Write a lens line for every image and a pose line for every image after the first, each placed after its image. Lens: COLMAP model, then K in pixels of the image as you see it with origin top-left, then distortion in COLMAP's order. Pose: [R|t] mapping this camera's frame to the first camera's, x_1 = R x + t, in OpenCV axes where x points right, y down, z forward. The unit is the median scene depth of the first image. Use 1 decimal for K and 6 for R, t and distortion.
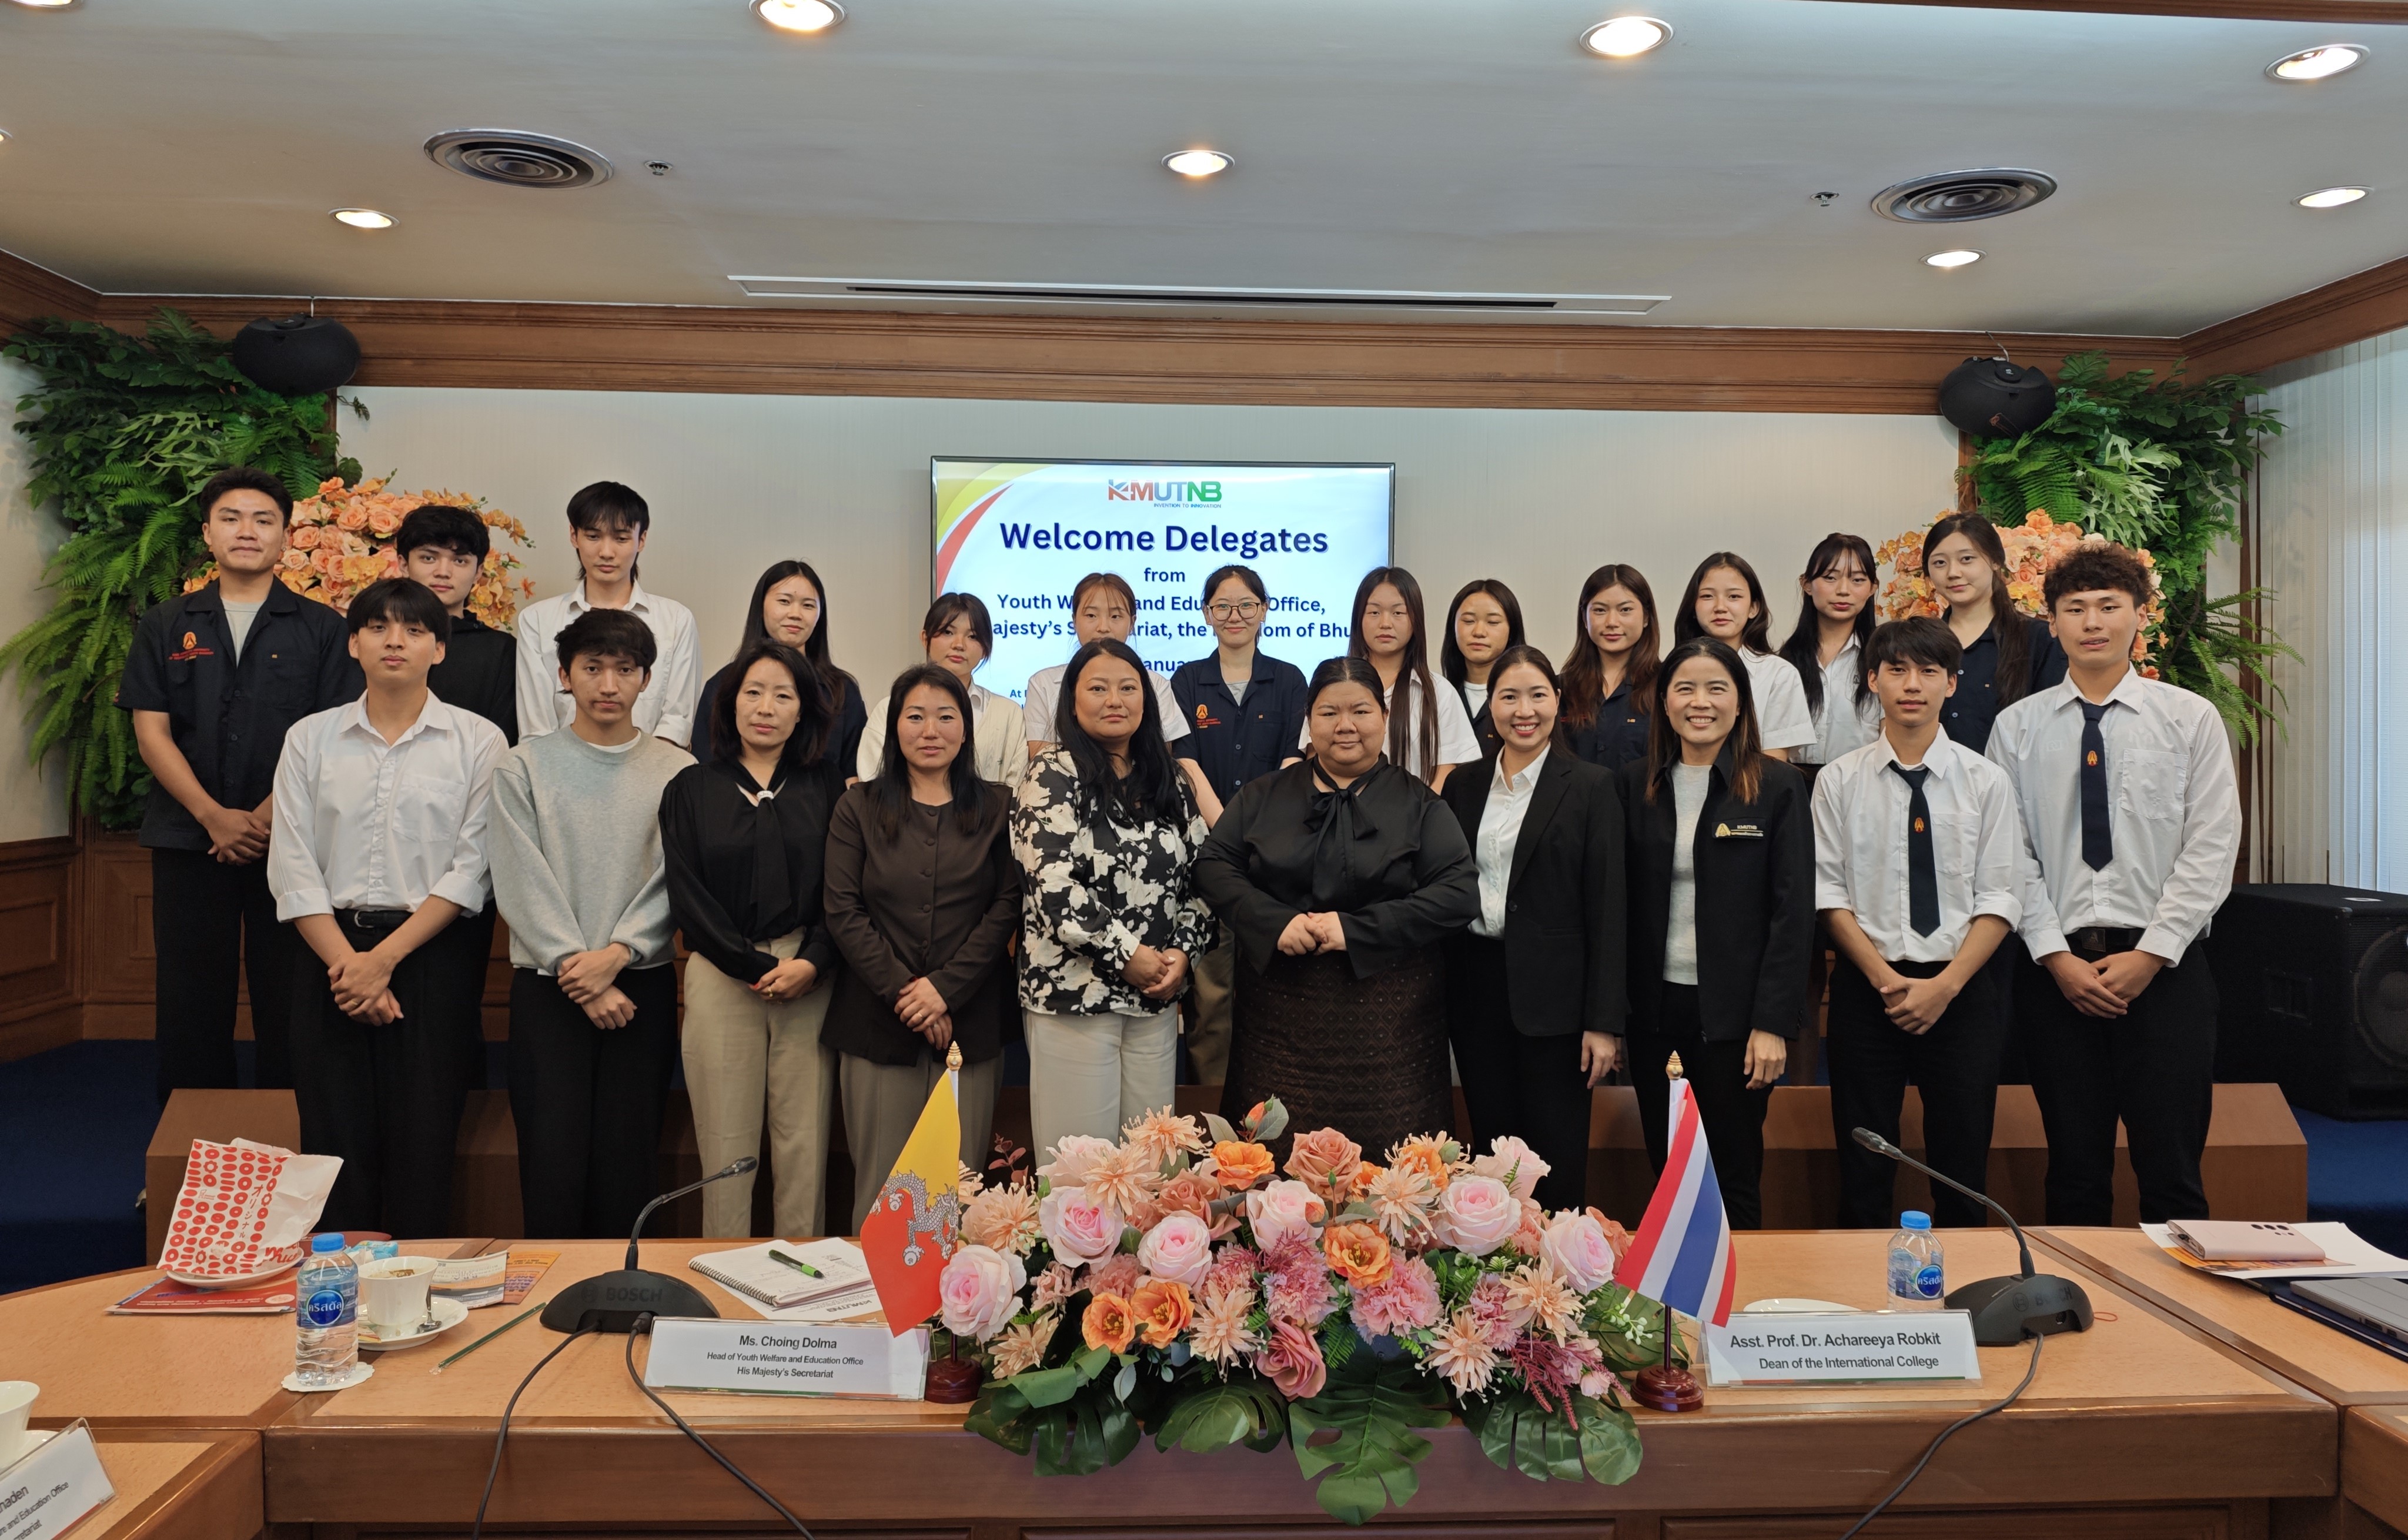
lens RADIAL K [[1648.1, 0, 1207.0], [0, 1648.1, 711.1], [0, 0, 1]] dist [0.055323, -0.104367]
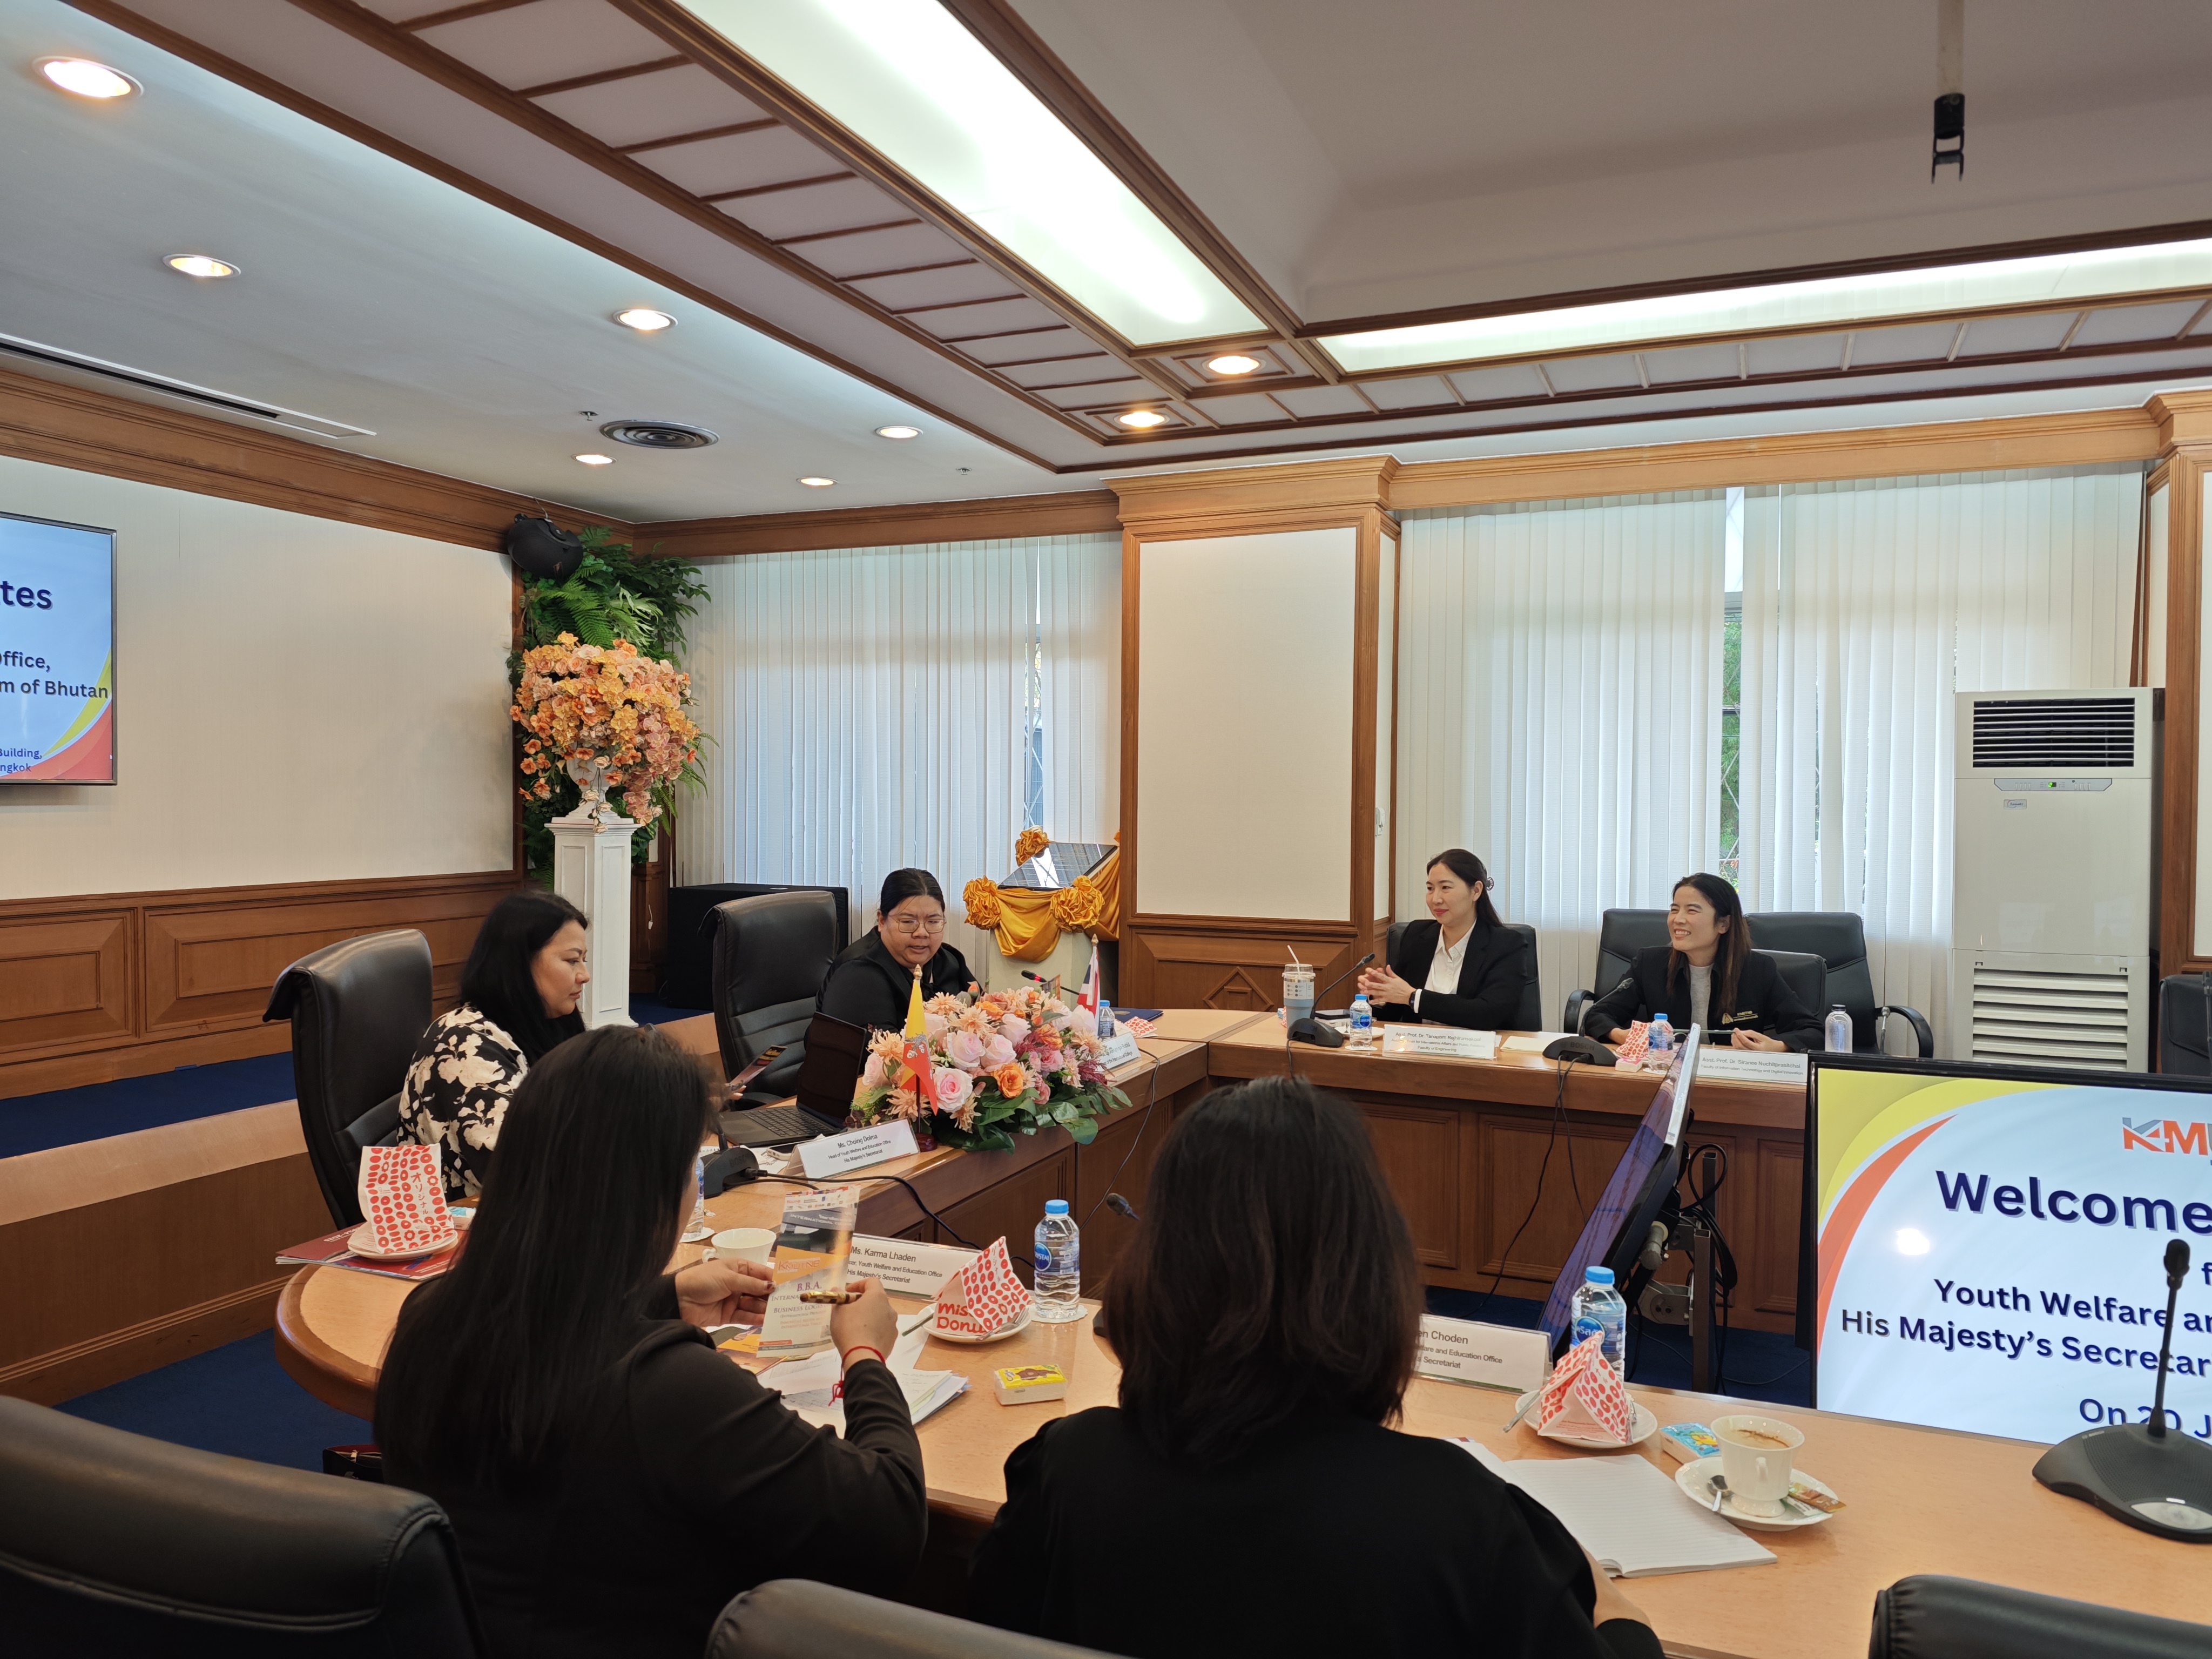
lens RADIAL K [[1513.0, 0, 1103.6], [0, 1513.0, 837.5], [0, 0, 1]] dist [0.045567, -0.070460]
pose [[0.436662, -0.028818, 0.899164, -0.510082], [-0.013538, 0.999163, 0.038597, -0.002804], [-0.899524, -0.029027, 0.435907, 0.020599]]
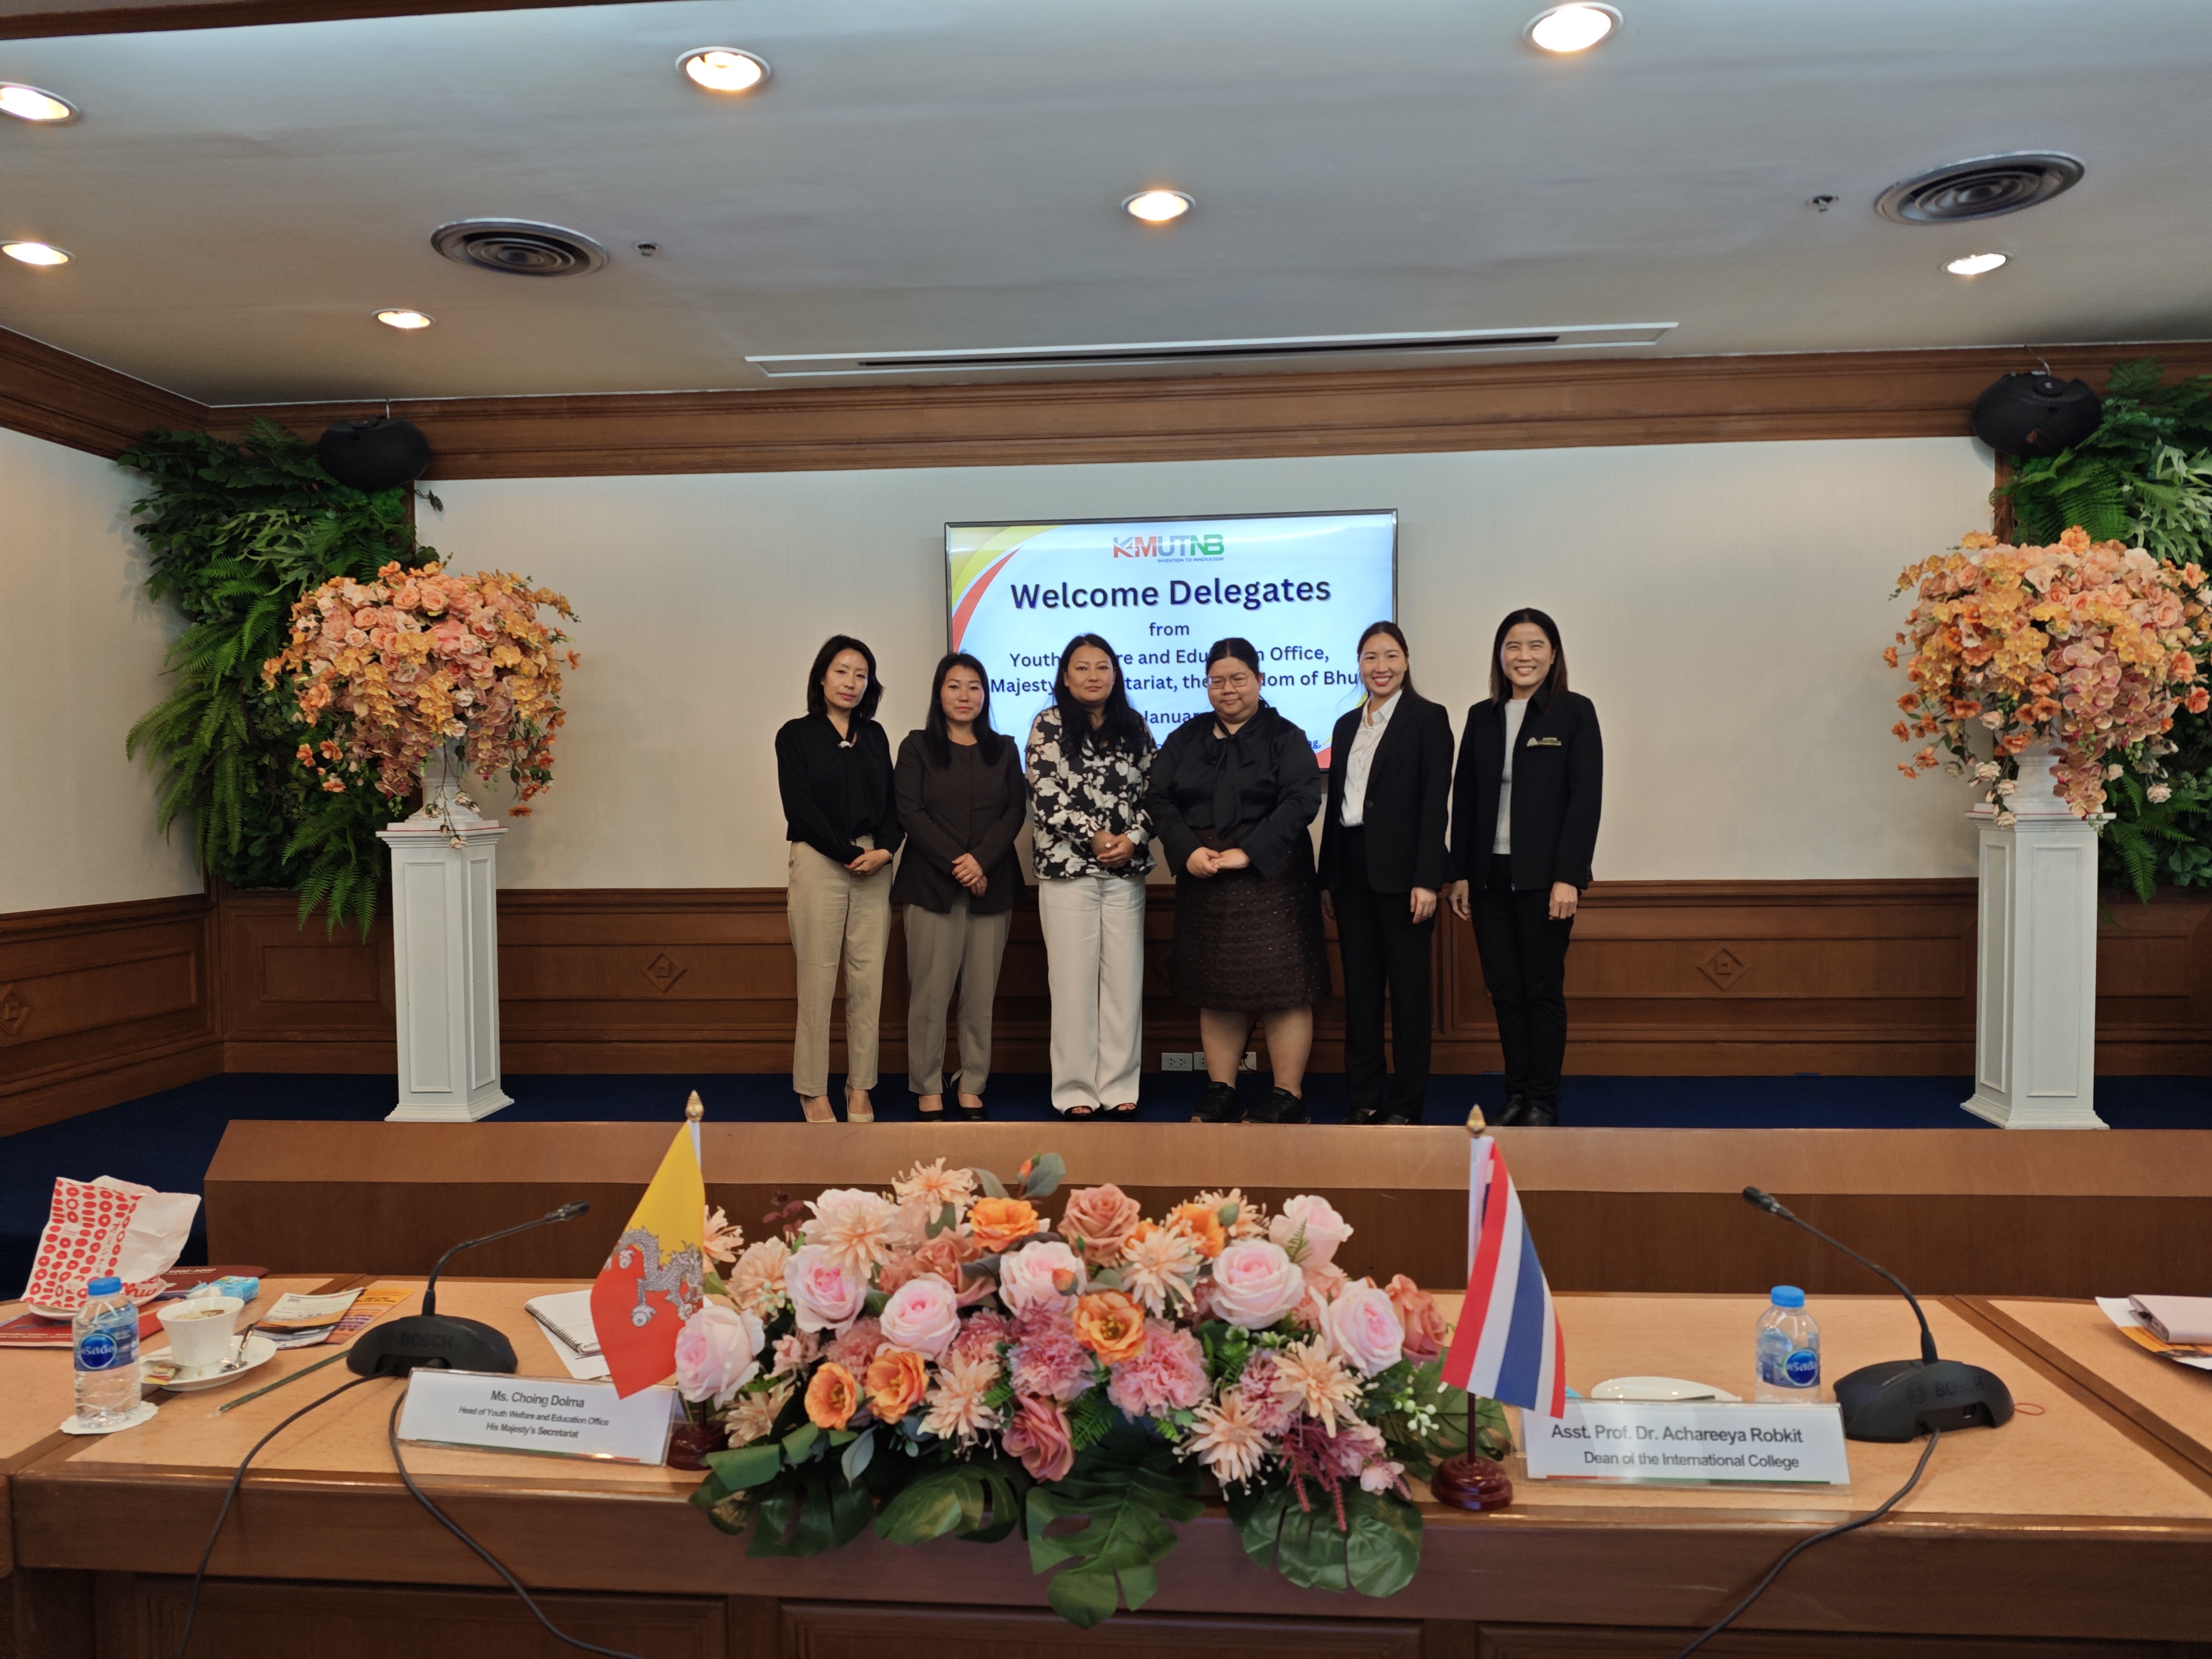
lens RADIAL K [[1513.0, 0, 1103.6], [0, 1513.0, 837.5], [0, 0, 1]] dist [0.045567, -0.070460]
pose [[0.991163, -0.016318, -0.131639, 0.058775], [0.021978, 0.998890, 0.041655, 0.007606], [0.130813, -0.044180, 0.990422, 0.054935]]
